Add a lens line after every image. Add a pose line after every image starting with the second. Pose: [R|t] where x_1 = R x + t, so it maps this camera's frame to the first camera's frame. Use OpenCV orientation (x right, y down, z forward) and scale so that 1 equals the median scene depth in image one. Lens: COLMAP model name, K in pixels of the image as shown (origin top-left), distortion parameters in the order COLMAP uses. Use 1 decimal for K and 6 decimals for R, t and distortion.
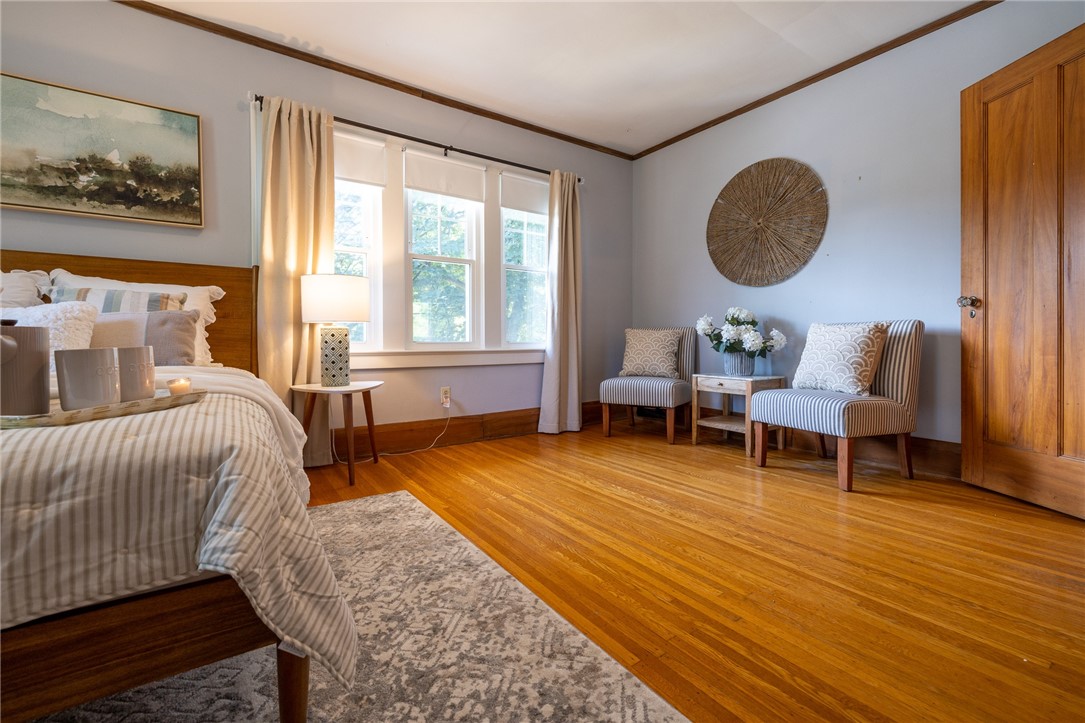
lens RADIAL K [[459.5, 0, 549.0], [0, 459.5, 342.9], [0, 0, 1]] dist [0.003041, -0.000901]
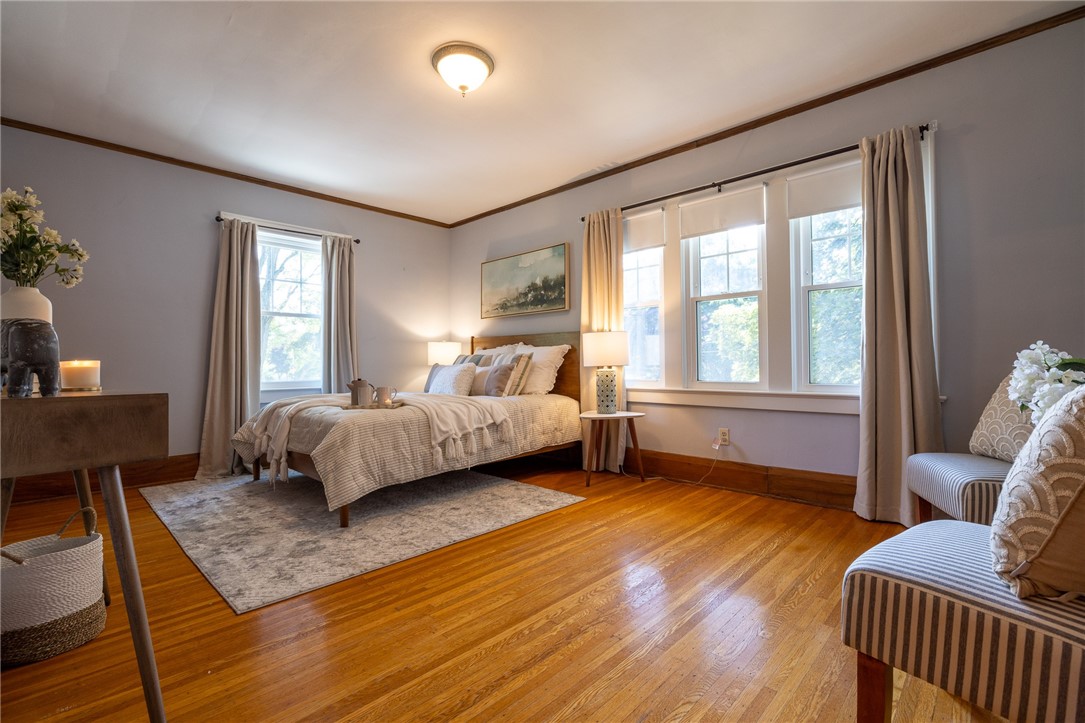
lens RADIAL K [[484.0, 0, 543.5], [0, 484.0, 358.9], [0, 0, 1]] dist [-0.012552, 0.000001]
pose [[0.204470, -0.011296, -0.978808, 0.961633], [0.000453, 0.999934, -0.011446, -0.054743], [0.978873, 0.001897, 0.204462, 0.580798]]
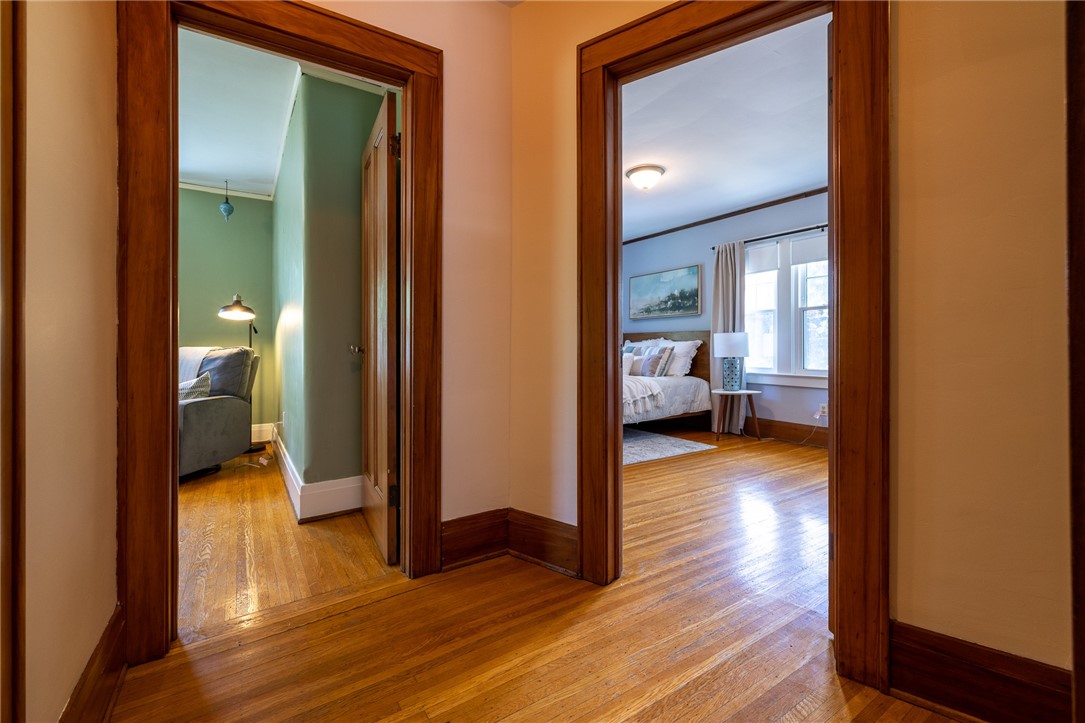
lens RADIAL K [[459.5, 0, 542.4], [0, 459.5, 348.4], [0, 0, 1]] dist [0.003041, -0.000901]
pose [[-0.023608, 0.001627, -0.999720, 1.555354], [-0.008338, 0.999964, 0.001825, -0.083624], [0.999687, 0.008379, -0.023594, 0.299539]]
